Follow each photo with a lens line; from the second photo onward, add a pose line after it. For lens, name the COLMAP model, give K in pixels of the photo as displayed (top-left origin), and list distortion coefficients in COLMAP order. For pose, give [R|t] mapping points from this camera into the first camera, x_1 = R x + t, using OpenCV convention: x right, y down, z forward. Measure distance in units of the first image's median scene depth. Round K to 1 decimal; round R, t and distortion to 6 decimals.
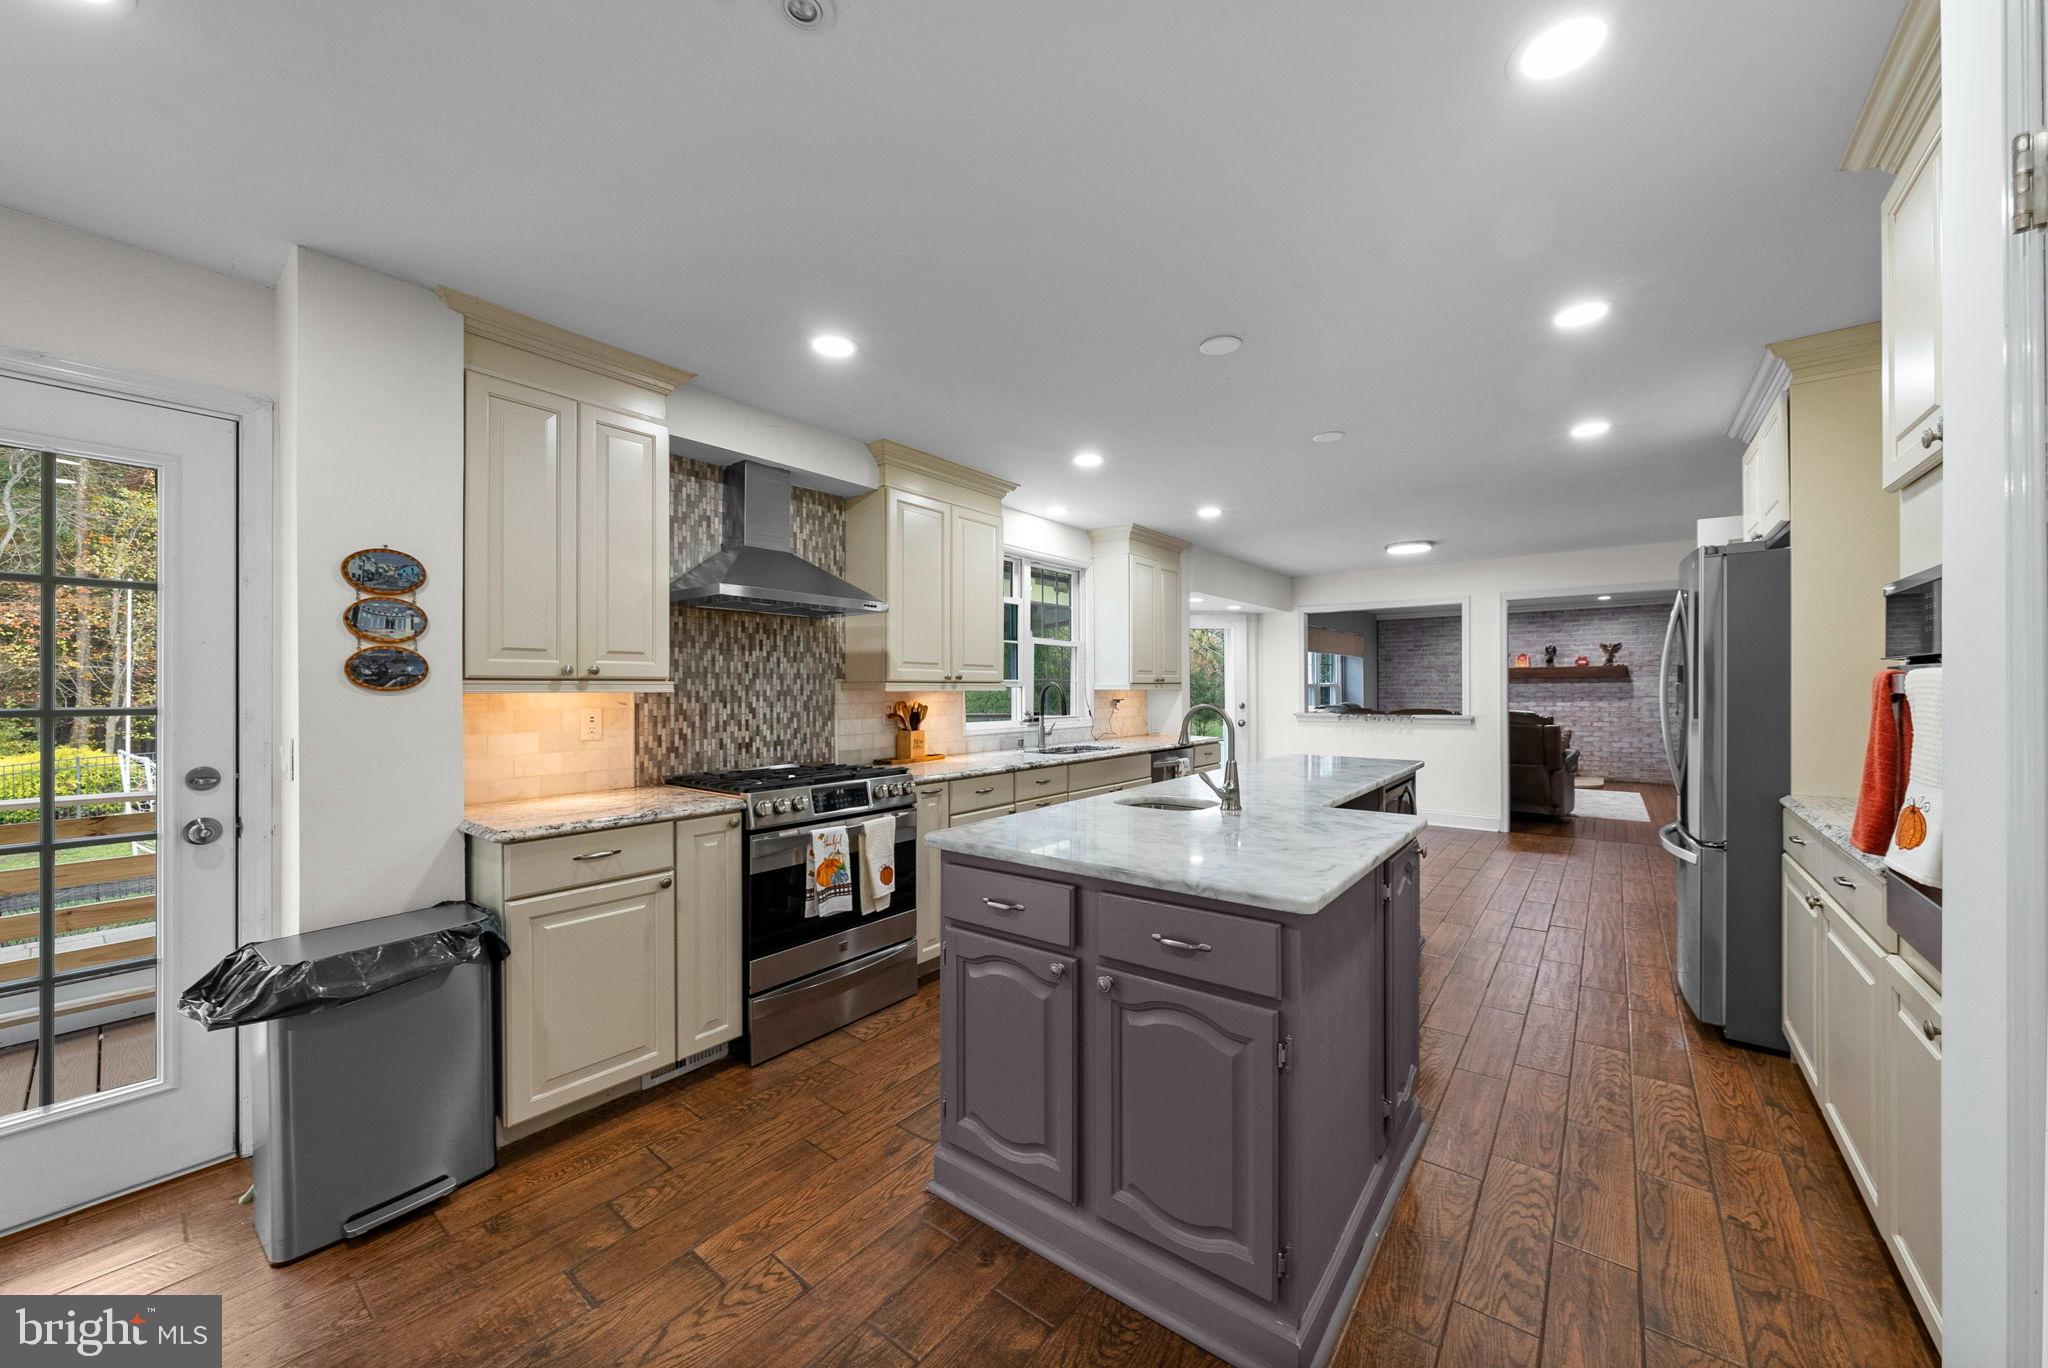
lens RADIAL K [[759.1, 0, 1028.1], [0, 759.1, 686.7], [0, 0, 1]] dist [-0.003256, -0.000141]
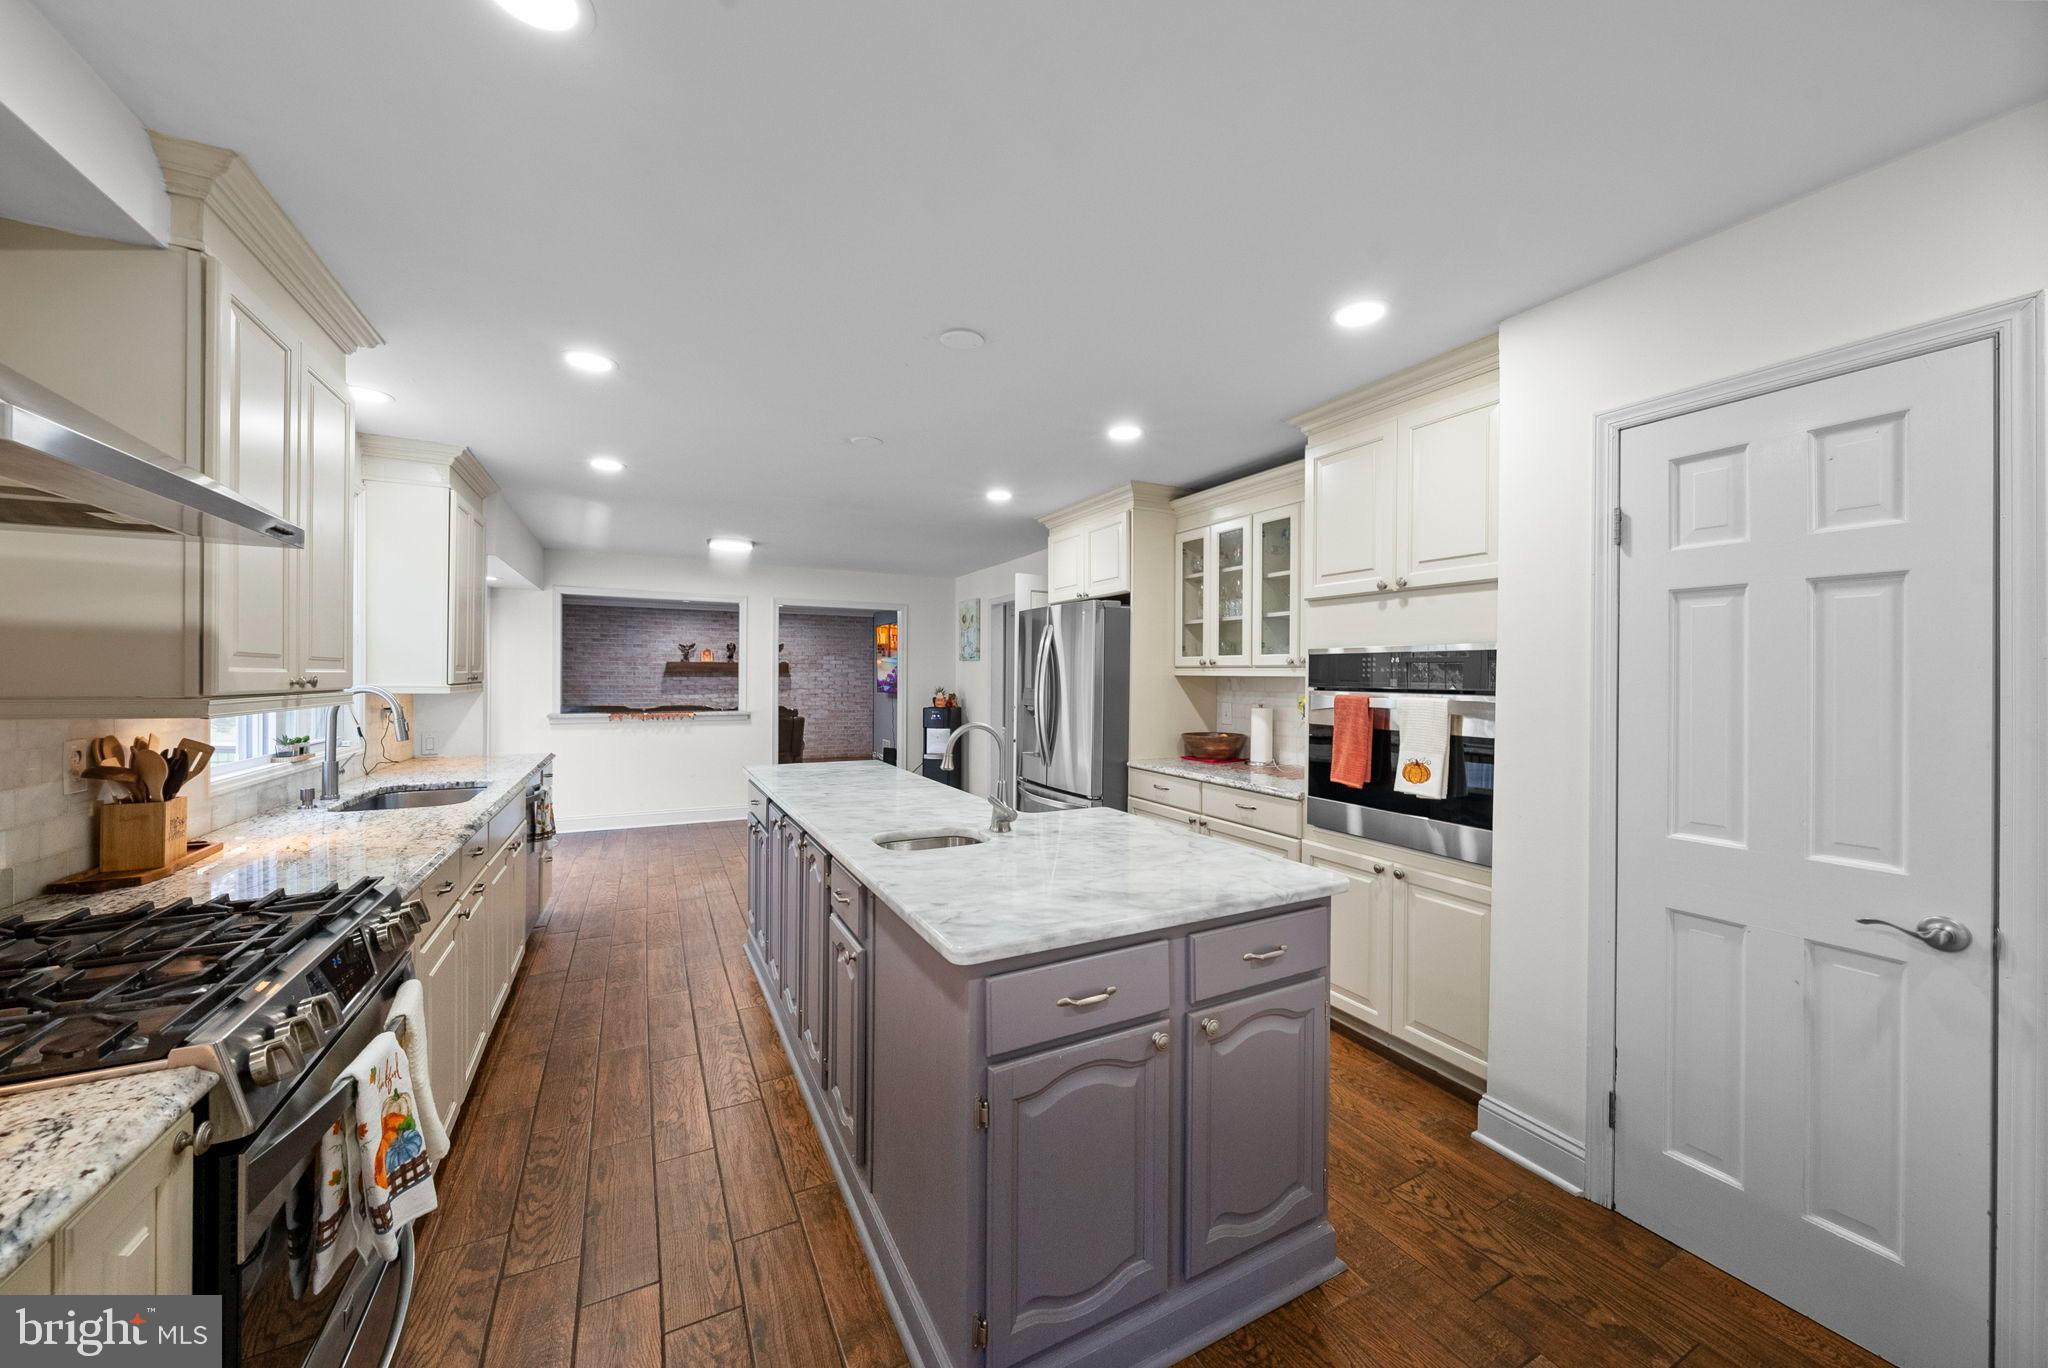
lens RADIAL K [[759.1, 0, 1052.5], [0, 759.1, 675.9], [0, 0, 1]] dist [-0.003256, -0.000141]
pose [[0.388457, 0.005793, 0.921449, -0.154791], [-0.010154, 0.999946, -0.002006, -0.009033], [-0.921411, -0.008577, 0.388495, 0.145062]]
